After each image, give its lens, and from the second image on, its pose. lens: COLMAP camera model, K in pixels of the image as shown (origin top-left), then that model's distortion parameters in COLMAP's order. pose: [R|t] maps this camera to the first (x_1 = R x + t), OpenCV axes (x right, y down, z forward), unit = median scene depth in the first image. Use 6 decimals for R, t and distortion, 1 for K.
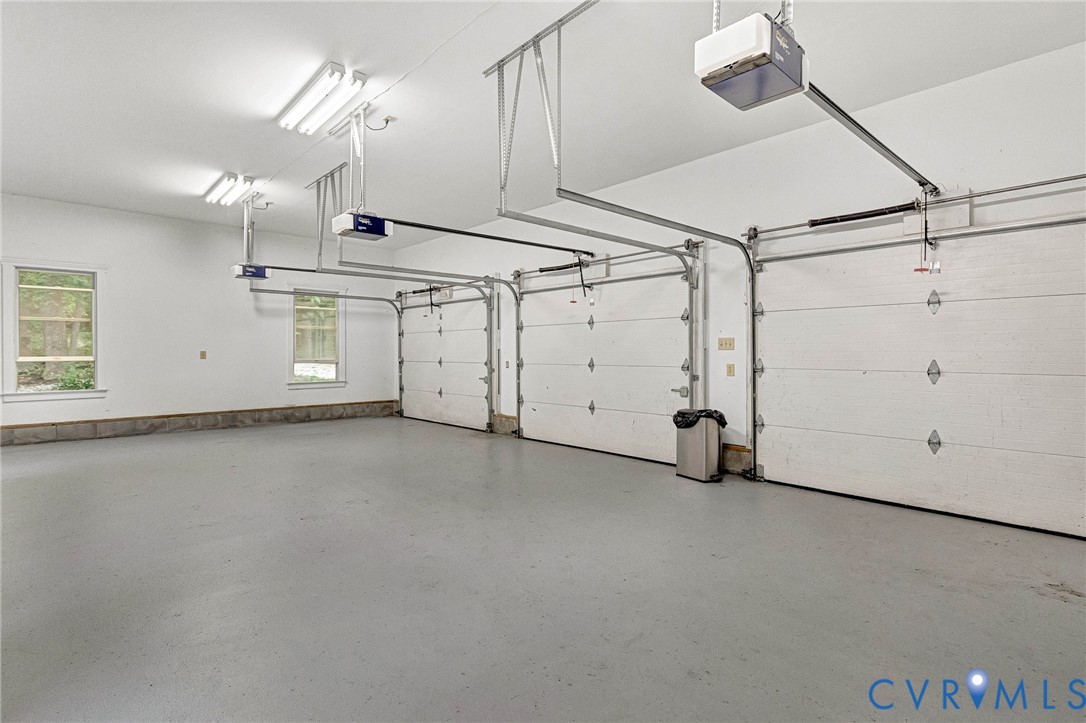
lens RADIAL K [[518.2, 0, 543.3], [0, 518.2, 366.4], [0, 0, 1]] dist [0.004230, 0.000142]
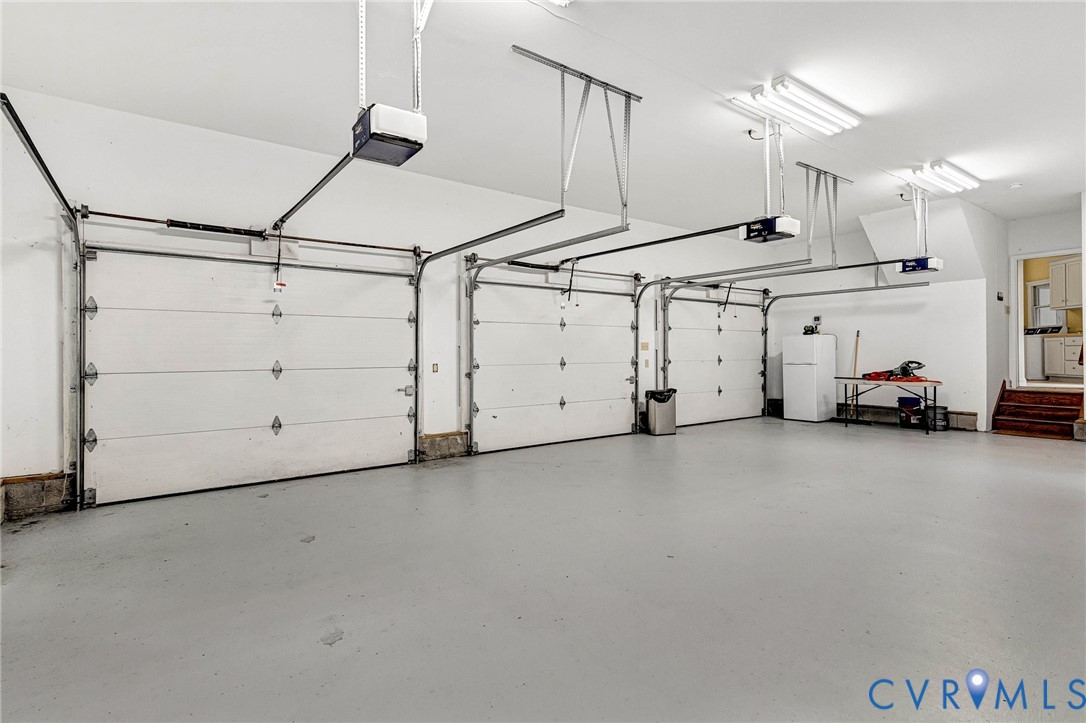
lens RADIAL K [[437.5, 0, 542.6], [0, 437.5, 354.5], [0, 0, 1]] dist [-0.000641, -0.000119]
pose [[0.202935, -0.002587, 0.979189, -0.660830], [0.029943, 0.999545, -0.003564, -0.015922], [-0.978734, 0.030043, 0.202920, 0.695038]]
